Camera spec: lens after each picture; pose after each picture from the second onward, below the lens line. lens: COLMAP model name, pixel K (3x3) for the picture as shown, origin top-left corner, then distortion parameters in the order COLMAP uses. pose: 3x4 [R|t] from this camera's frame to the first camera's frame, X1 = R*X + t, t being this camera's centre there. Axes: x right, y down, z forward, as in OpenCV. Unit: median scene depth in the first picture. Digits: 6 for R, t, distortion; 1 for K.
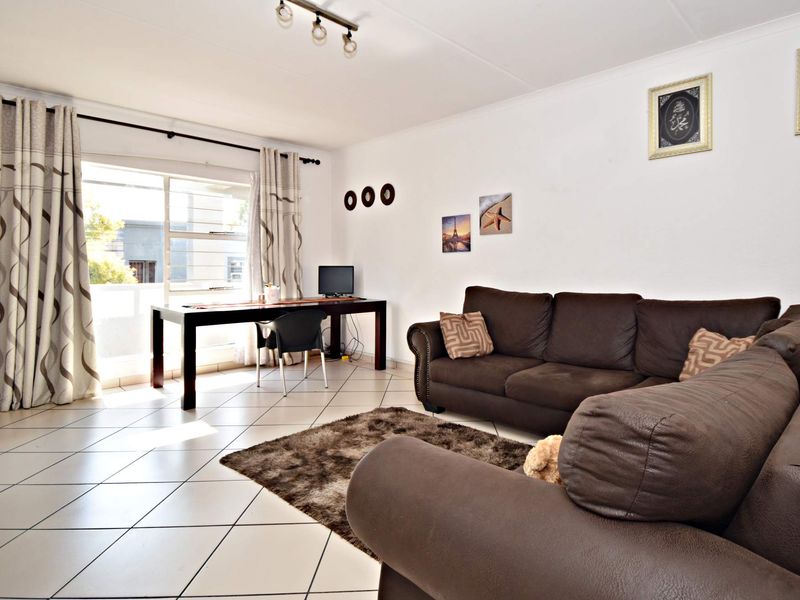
lens RADIAL K [[474.7, 0, 400.0], [0, 474.7, 300.0], [0, 0, 1]] dist [0.003015, 0.000293]
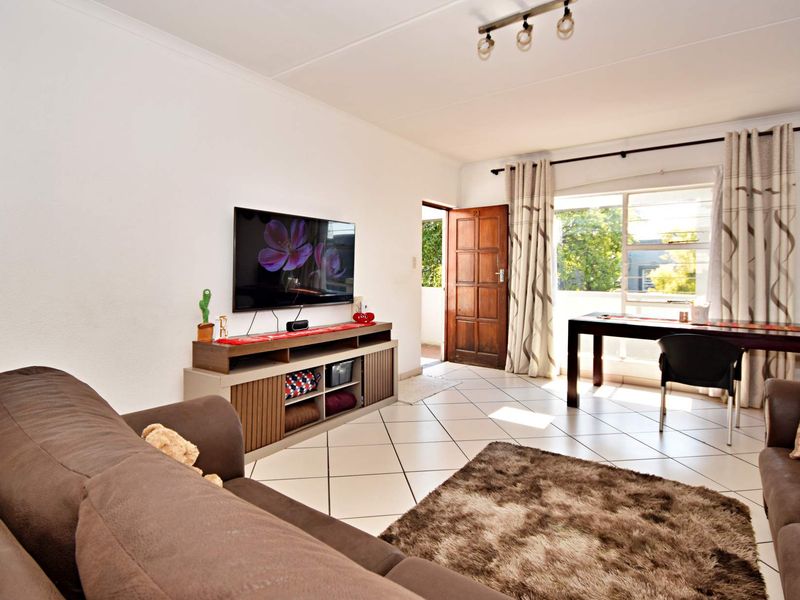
lens RADIAL K [[415.4, 0, 400.0], [0, 415.4, 300.0], [0, 0, 1]] dist [-0.002904, -0.001442]
pose [[0.161311, 0.058153, -0.985189, 0.411906], [-0.080271, 0.995728, 0.045632, -0.028109], [0.983634, 0.071721, 0.165290, 0.419342]]
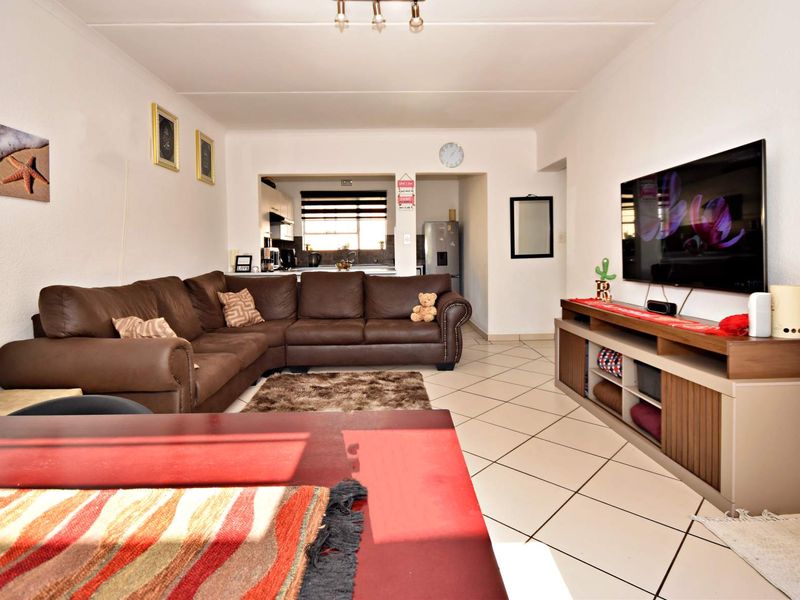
lens RADIAL K [[415.4, 0, 400.0], [0, 415.4, 300.0], [0, 0, 1]] dist [-0.002904, -0.001442]
pose [[-0.719285, -0.059399, 0.692171, -0.496432], [0.067287, 0.985697, 0.154510, -0.061586], [-0.691449, 0.157711, -0.705000, 1.047885]]
